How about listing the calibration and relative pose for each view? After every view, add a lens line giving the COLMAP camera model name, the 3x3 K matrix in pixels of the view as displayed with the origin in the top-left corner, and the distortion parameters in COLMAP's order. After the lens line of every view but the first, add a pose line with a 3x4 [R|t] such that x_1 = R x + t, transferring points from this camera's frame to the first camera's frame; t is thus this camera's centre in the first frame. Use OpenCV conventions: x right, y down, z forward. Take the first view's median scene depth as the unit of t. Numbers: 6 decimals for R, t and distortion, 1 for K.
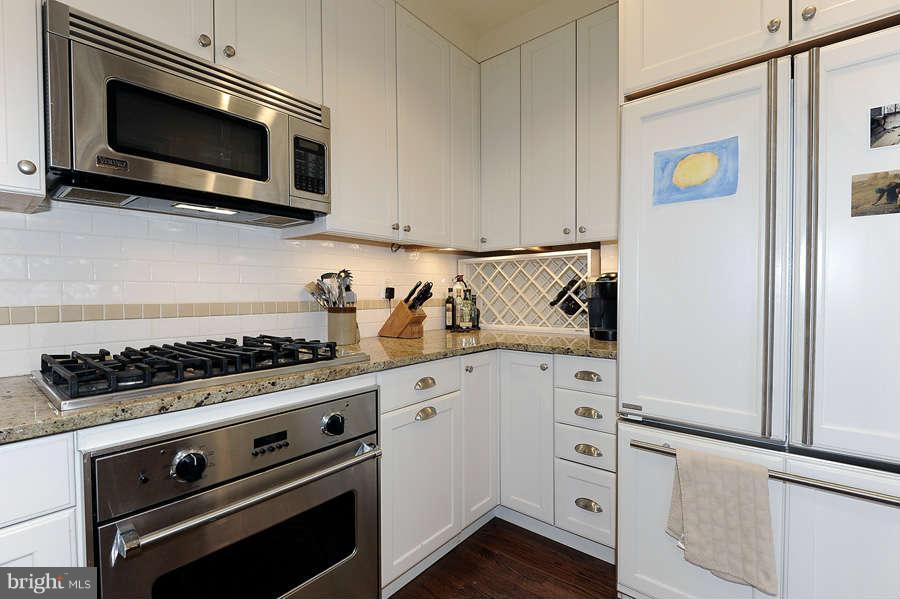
lens RADIAL K [[407.5, 0, 450.0], [0, 407.5, 299.5], [0, 0, 1]] dist [0.025890, -0.016577]
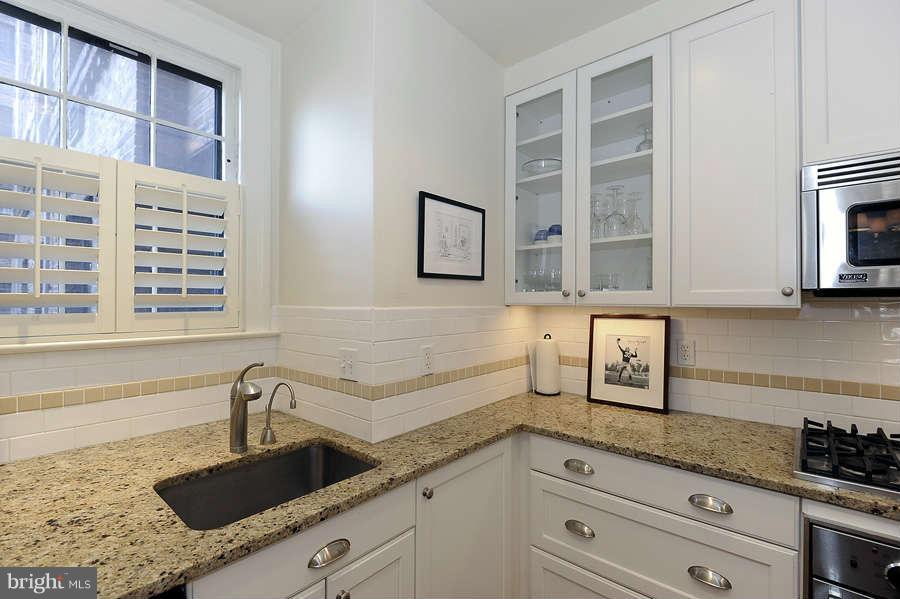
lens RADIAL K [[407.5, 0, 450.0], [0, 407.5, 299.5], [0, 0, 1]] dist [0.025890, -0.016577]
pose [[-0.022265, -0.004221, -0.999743, 0.385226], [-0.015589, 0.999871, -0.003875, -0.251760], [0.999631, 0.015499, -0.022328, -0.121655]]
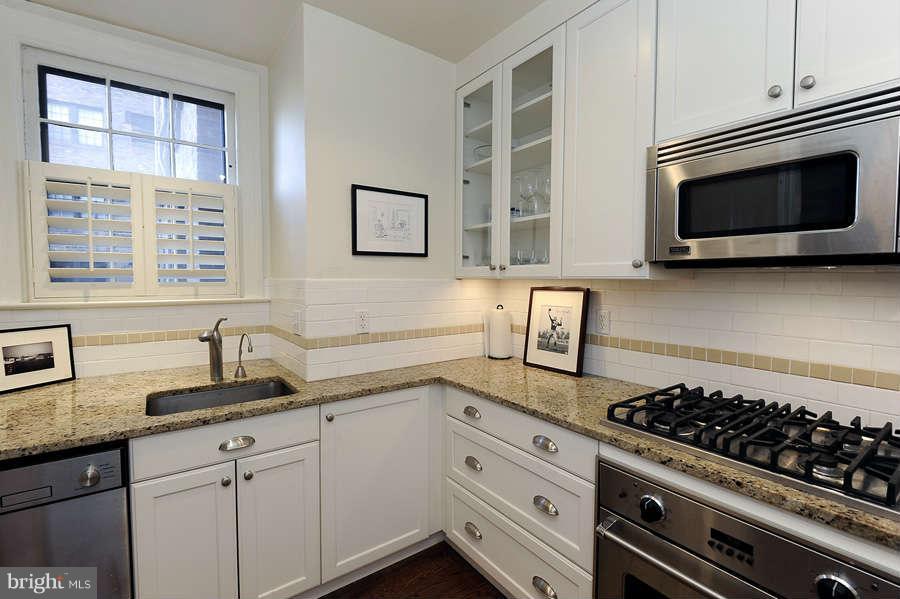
lens RADIAL K [[407.5, 0, 450.0], [0, 407.5, 299.5], [0, 0, 1]] dist [0.025890, -0.016577]
pose [[-0.246278, 0.051665, -0.967821, 0.600460], [-0.015526, 0.998240, 0.057239, -0.247748], [0.969075, 0.029123, -0.245042, 0.649023]]
